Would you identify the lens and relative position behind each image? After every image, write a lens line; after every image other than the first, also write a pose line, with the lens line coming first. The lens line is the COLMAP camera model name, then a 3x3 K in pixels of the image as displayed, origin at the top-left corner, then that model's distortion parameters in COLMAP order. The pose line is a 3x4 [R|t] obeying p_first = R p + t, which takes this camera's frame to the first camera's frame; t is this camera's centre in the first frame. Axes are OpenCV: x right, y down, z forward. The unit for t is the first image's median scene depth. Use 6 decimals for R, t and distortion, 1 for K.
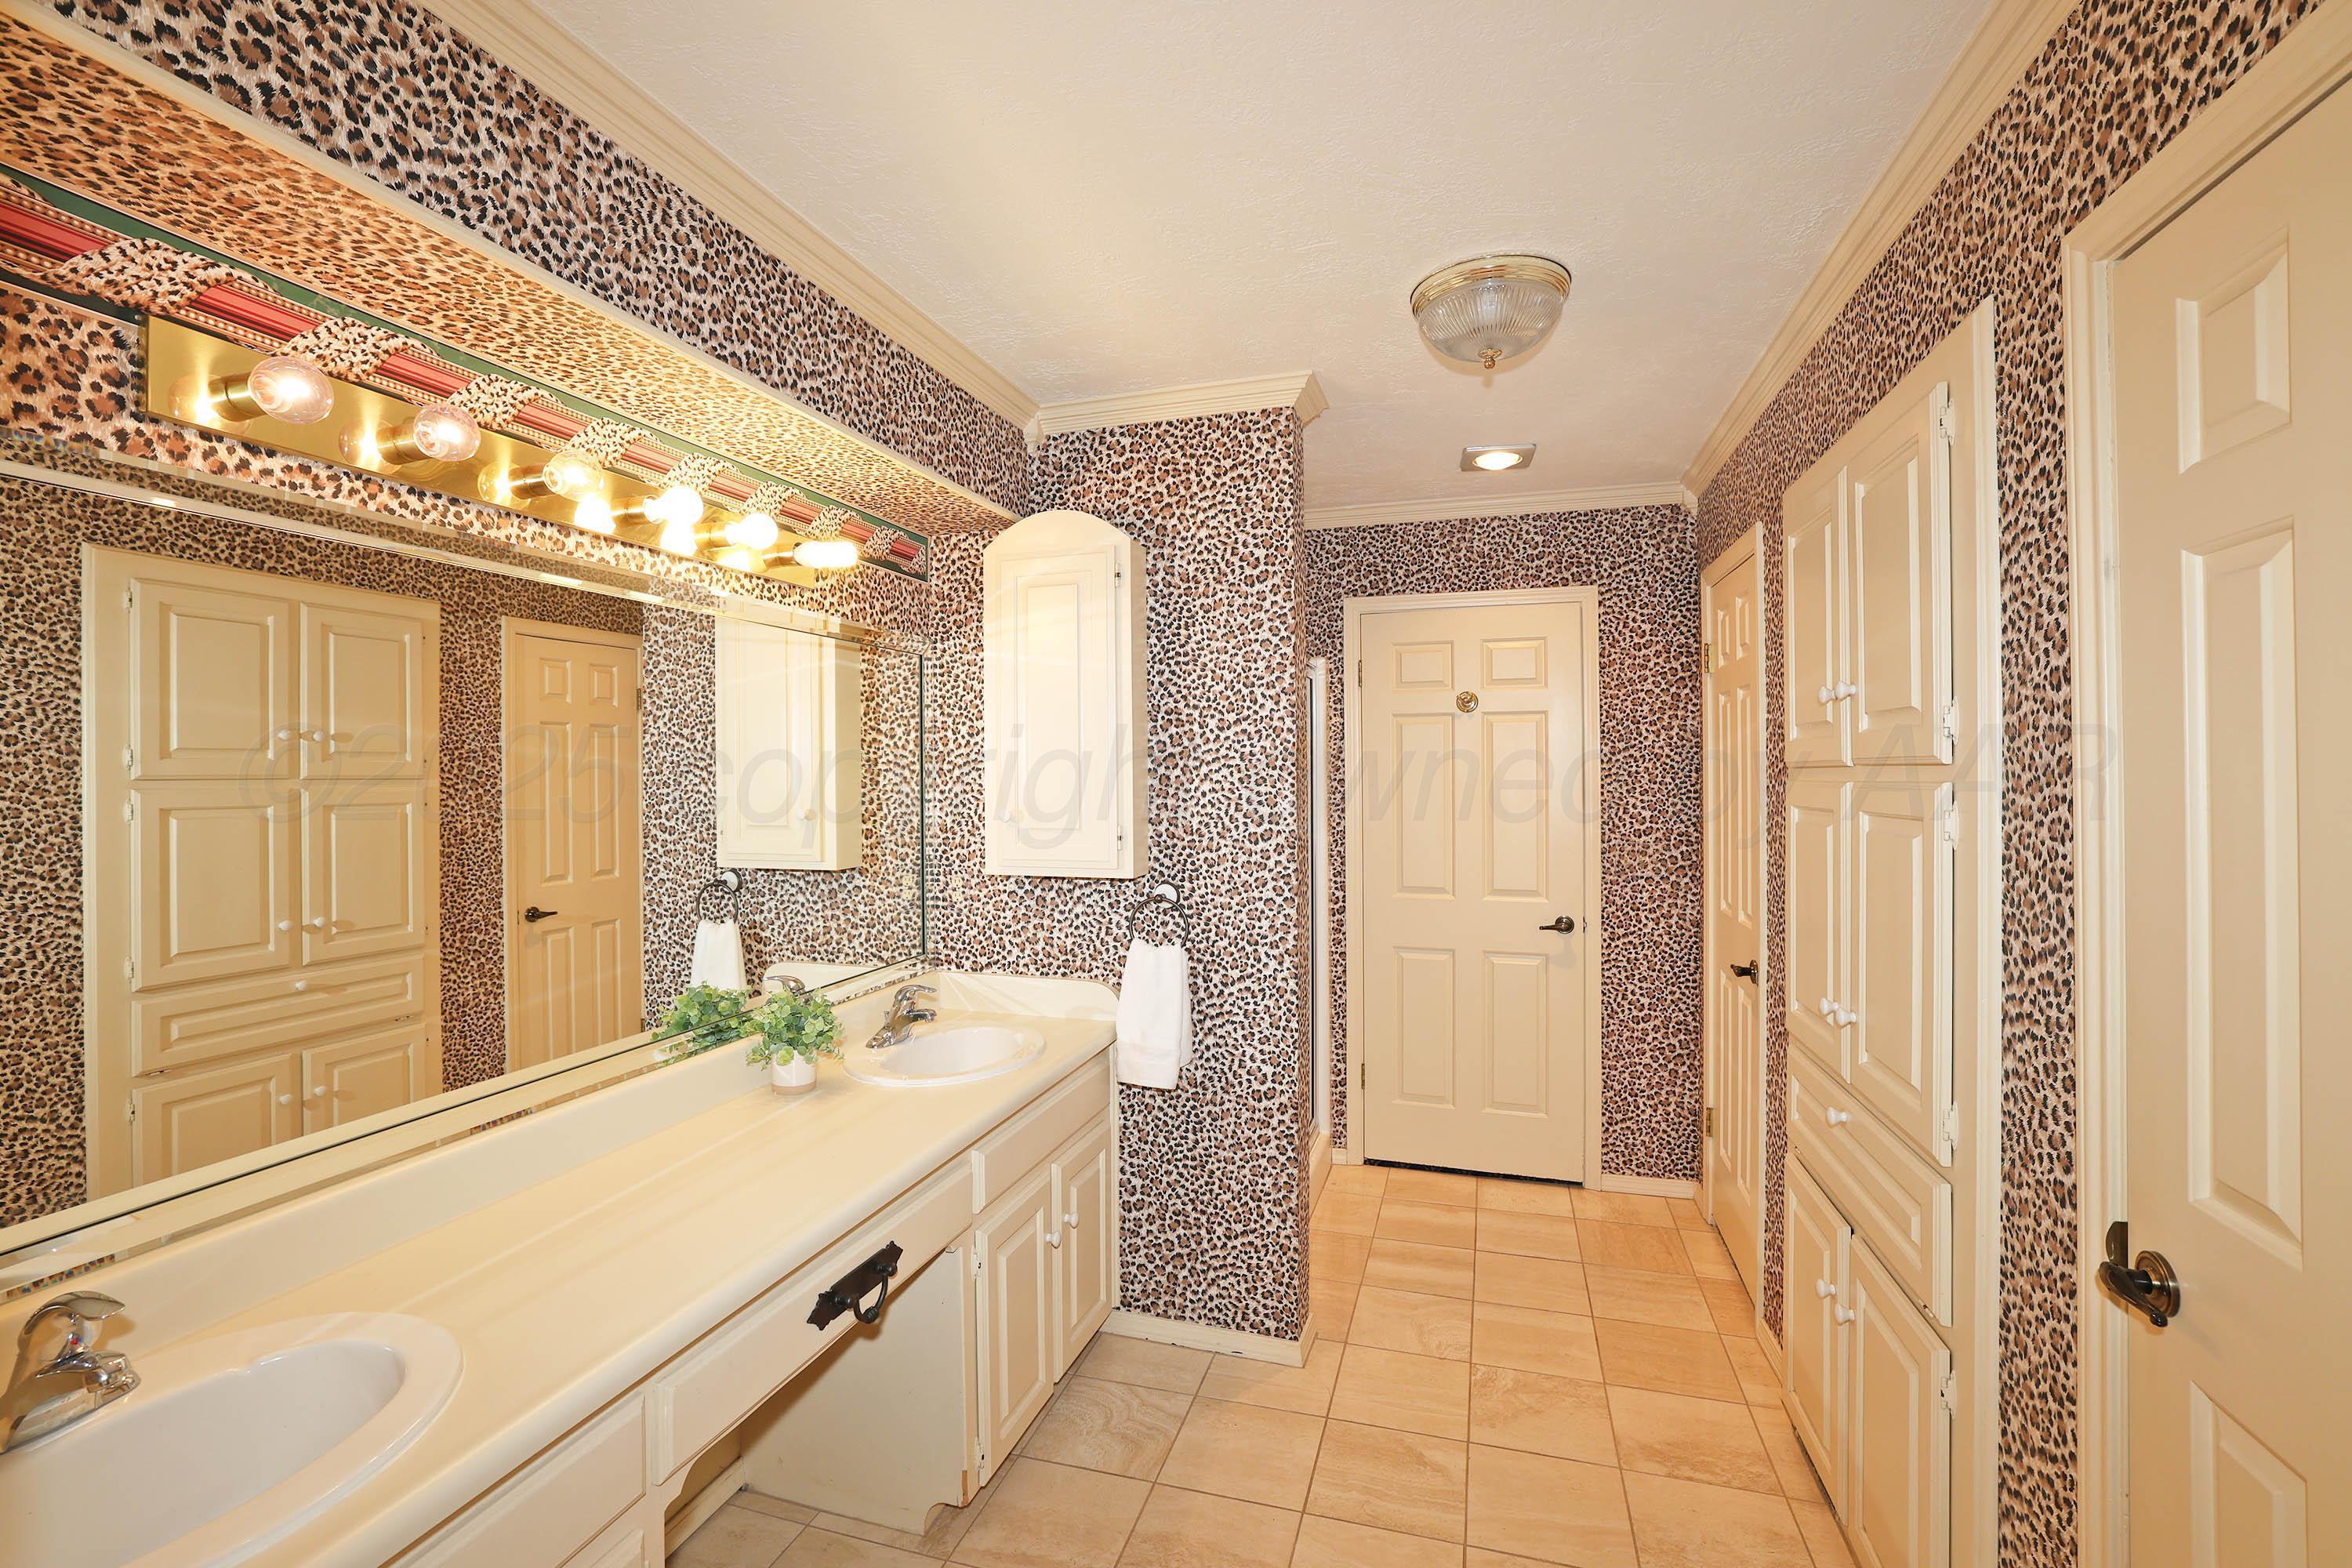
lens RADIAL K [[1073.7, 0, 1178.1], [0, 1073.7, 763.5], [0, 0, 1]] dist [-0.048091, 0.019585]
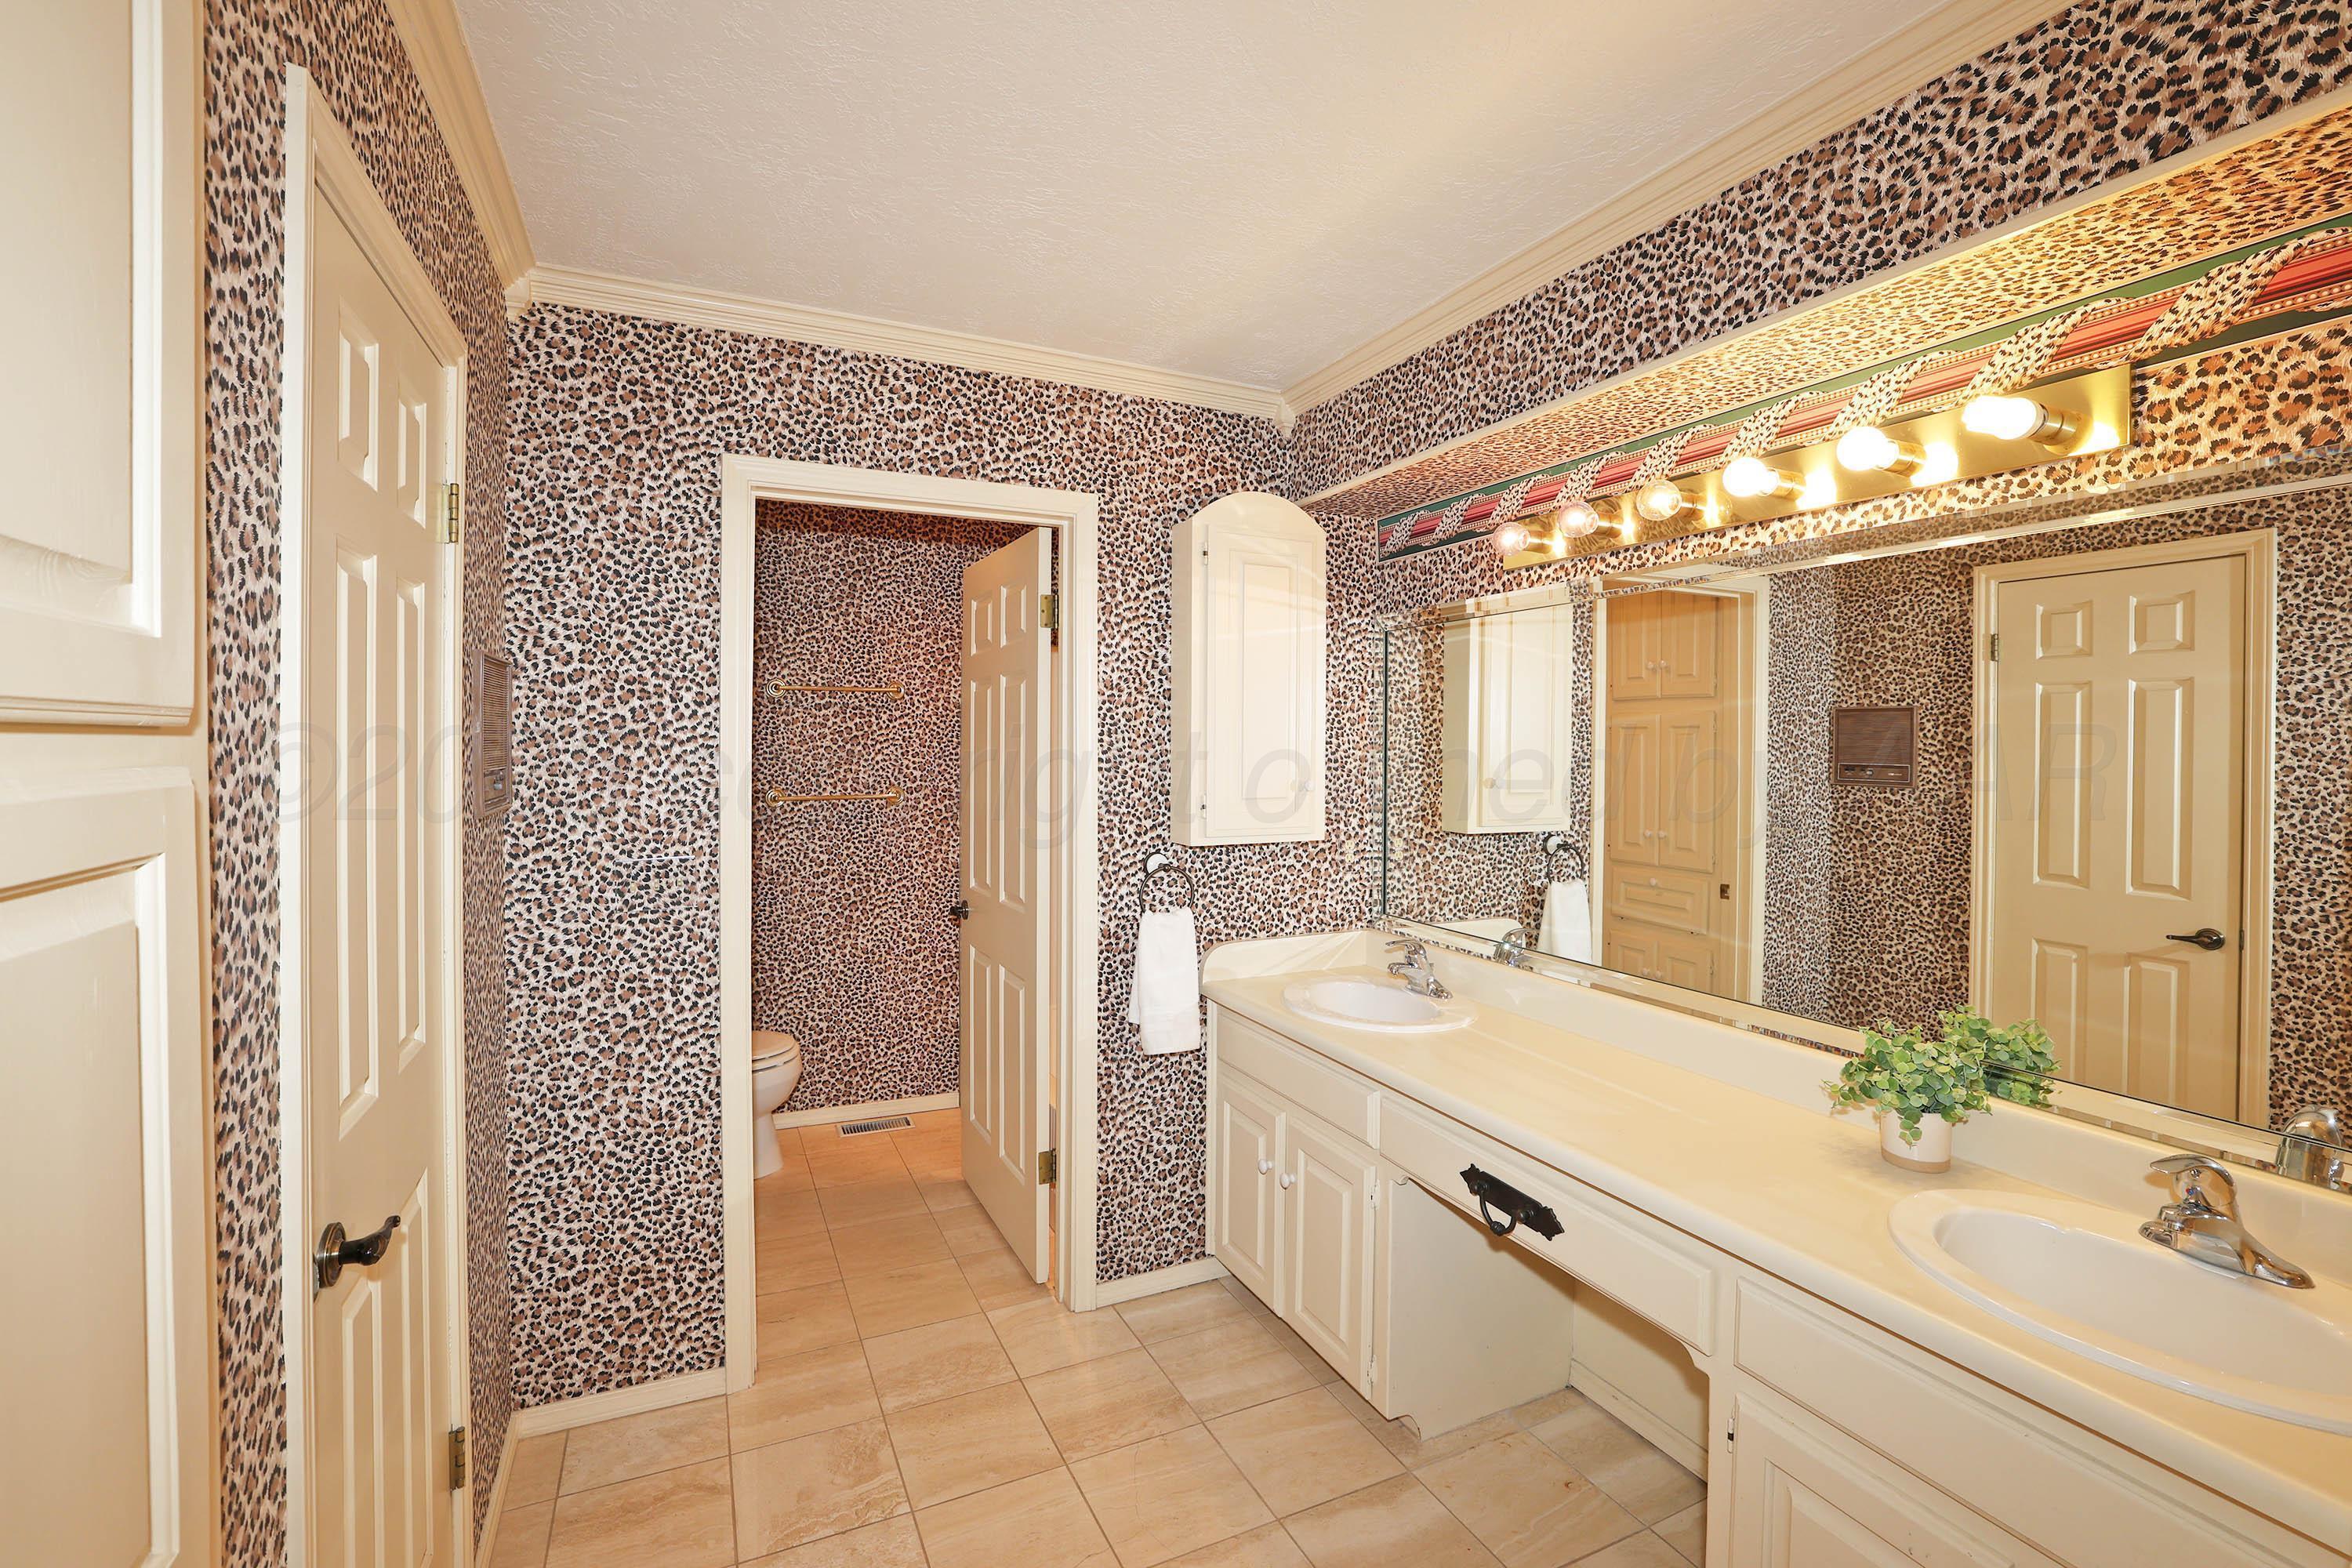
lens RADIAL K [[1073.7, 0, 1178.1], [0, 1073.7, 763.5], [0, 0, 1]] dist [-0.048091, 0.019585]
pose [[-0.754669, 0.014121, -0.655954, 0.654020], [0.004467, 0.999856, 0.016385, 0.010540], [0.656091, 0.009435, -0.754623, 1.530116]]
